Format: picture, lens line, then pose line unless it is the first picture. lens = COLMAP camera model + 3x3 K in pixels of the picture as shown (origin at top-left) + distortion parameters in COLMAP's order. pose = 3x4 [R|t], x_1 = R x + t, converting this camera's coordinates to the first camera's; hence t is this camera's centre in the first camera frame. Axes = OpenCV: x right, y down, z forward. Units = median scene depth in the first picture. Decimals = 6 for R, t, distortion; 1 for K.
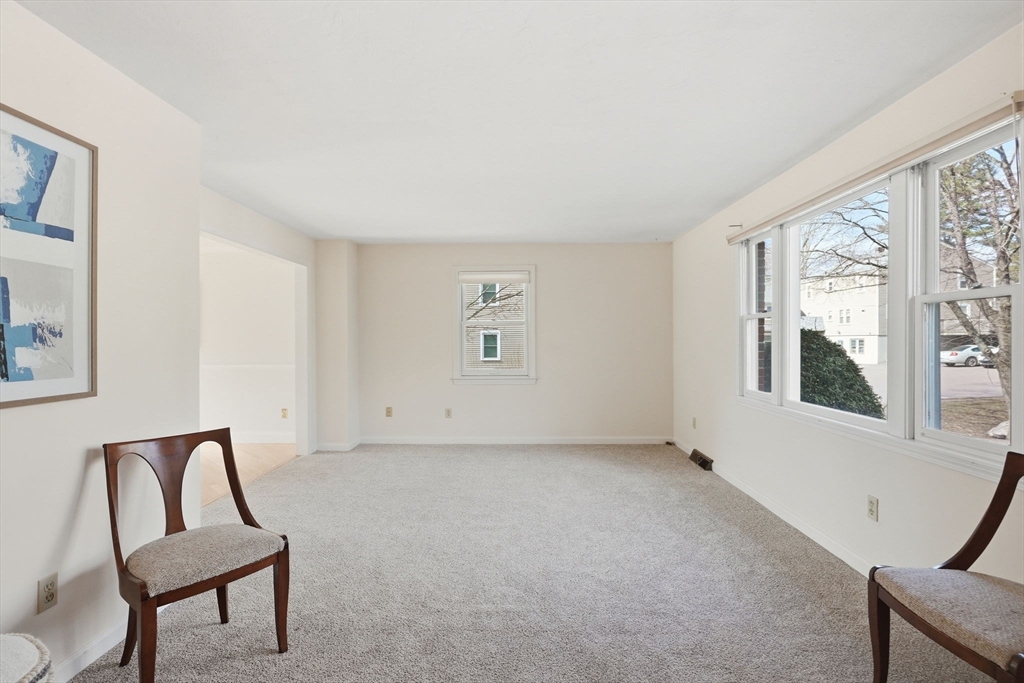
lens RADIAL K [[490.9, 0, 514.7], [0, 490.9, 339.0], [0, 0, 1]] dist [-0.001869, 0.000323]
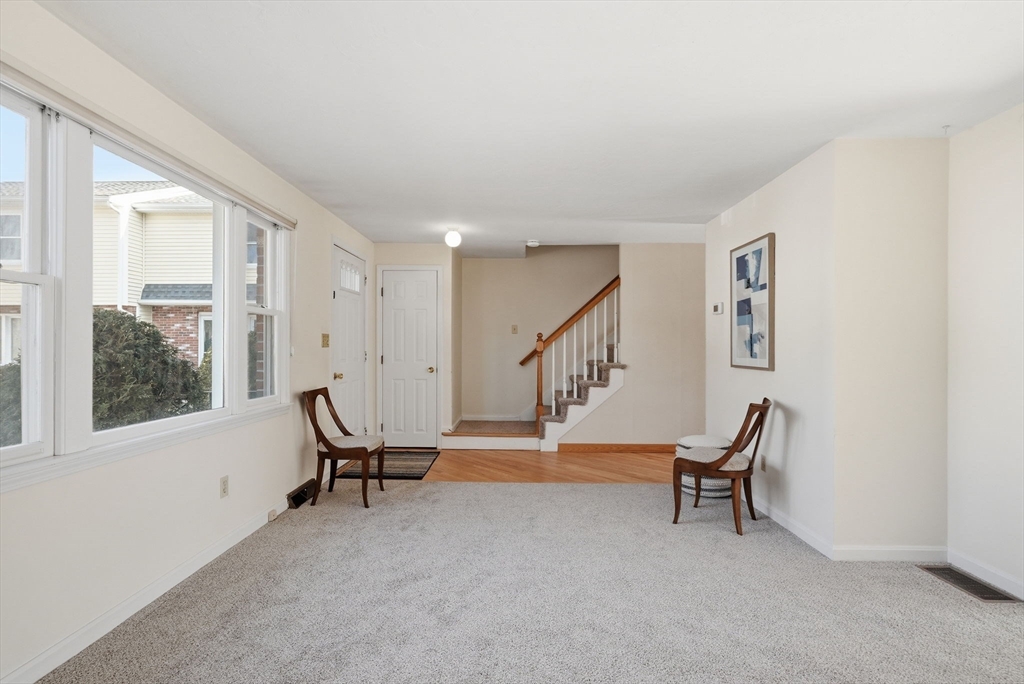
lens RADIAL K [[506.4, 0, 512.0], [0, 506.4, 342.0], [0, 0, 1]] dist [-0.002643, 0.000742]
pose [[-0.999999, -0.001308, 0.000401, 0.097333], [-0.001311, 0.999963, -0.008533, 0.029284], [-0.000390, -0.008533, -0.999964, 3.004350]]
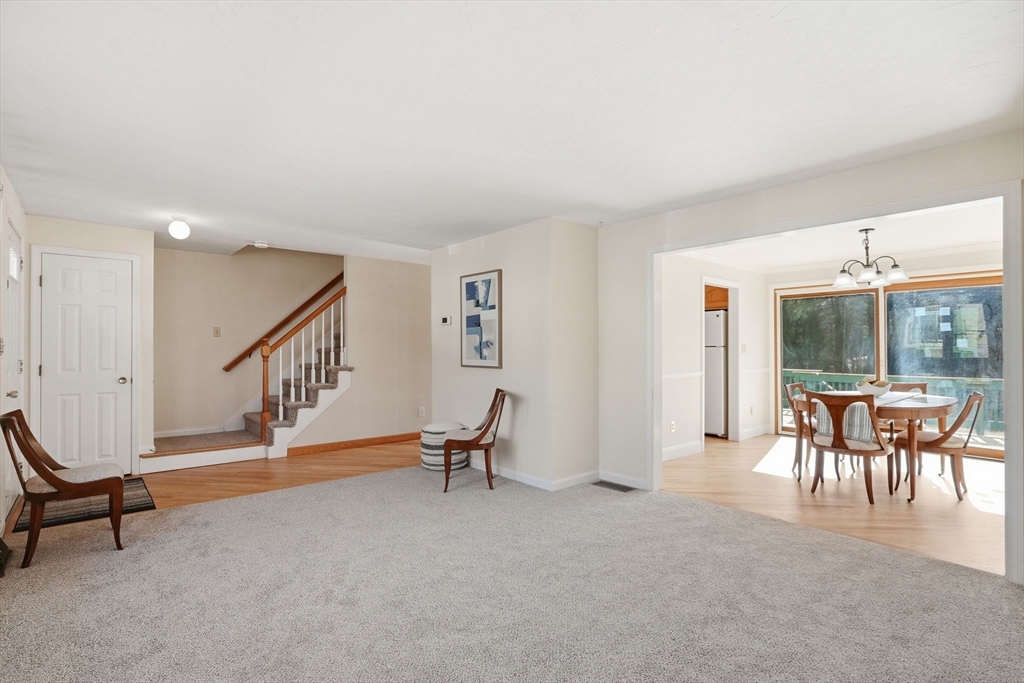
lens RADIAL K [[490.9, 0, 514.7], [0, 490.9, 339.0], [0, 0, 1]] dist [-0.001869, 0.000323]
pose [[-0.747481, -0.009513, -0.664215, 0.783645], [0.000615, 0.999887, -0.015013, 0.002682], [0.664283, -0.011630, -0.747391, 3.065176]]
